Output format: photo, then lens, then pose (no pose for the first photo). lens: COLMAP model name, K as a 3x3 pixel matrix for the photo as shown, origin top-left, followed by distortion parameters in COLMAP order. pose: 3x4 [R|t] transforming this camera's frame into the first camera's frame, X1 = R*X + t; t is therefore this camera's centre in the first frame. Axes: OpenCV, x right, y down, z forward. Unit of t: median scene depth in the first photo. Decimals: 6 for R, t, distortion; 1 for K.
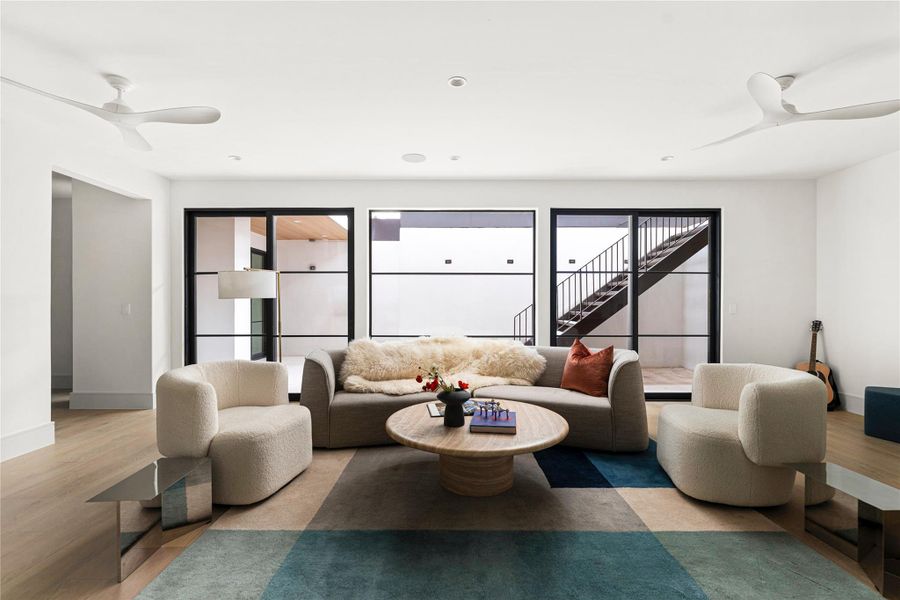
lens RADIAL K [[413.0, 0, 452.6], [0, 413.0, 308.5], [0, 0, 1]] dist [0.000145, 0.000516]
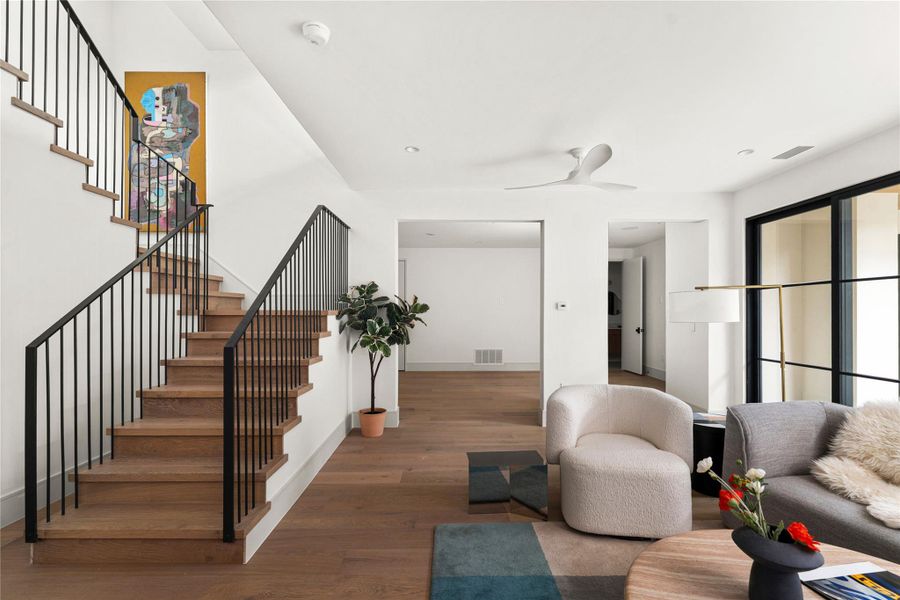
lens RADIAL K [[413.0, 0, 452.6], [0, 413.0, 308.5], [0, 0, 1]] dist [0.000145, 0.000516]
pose [[0.010493, -0.001905, -0.999943, 0.331443], [-0.016731, 0.999858, -0.002081, -0.038153], [0.999805, 0.016752, 0.010460, 0.429984]]
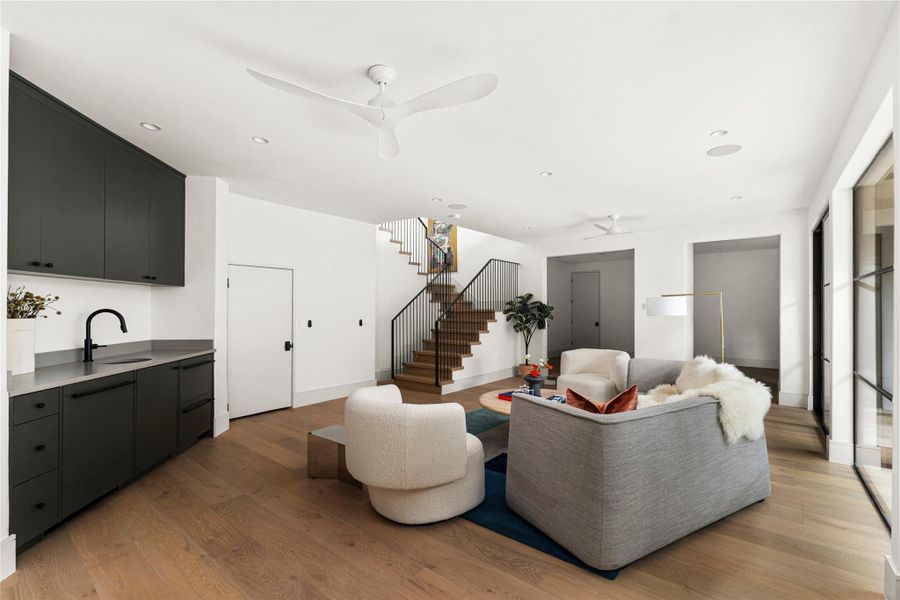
lens RADIAL K [[413.0, 0, 452.6], [0, 413.0, 308.5], [0, 0, 1]] dist [0.000145, 0.000516]
pose [[-0.635256, -0.001065, -0.772301, 0.997692], [-0.012010, 0.999892, 0.008500, -0.048829], [0.772208, 0.014675, -0.635200, 1.214893]]
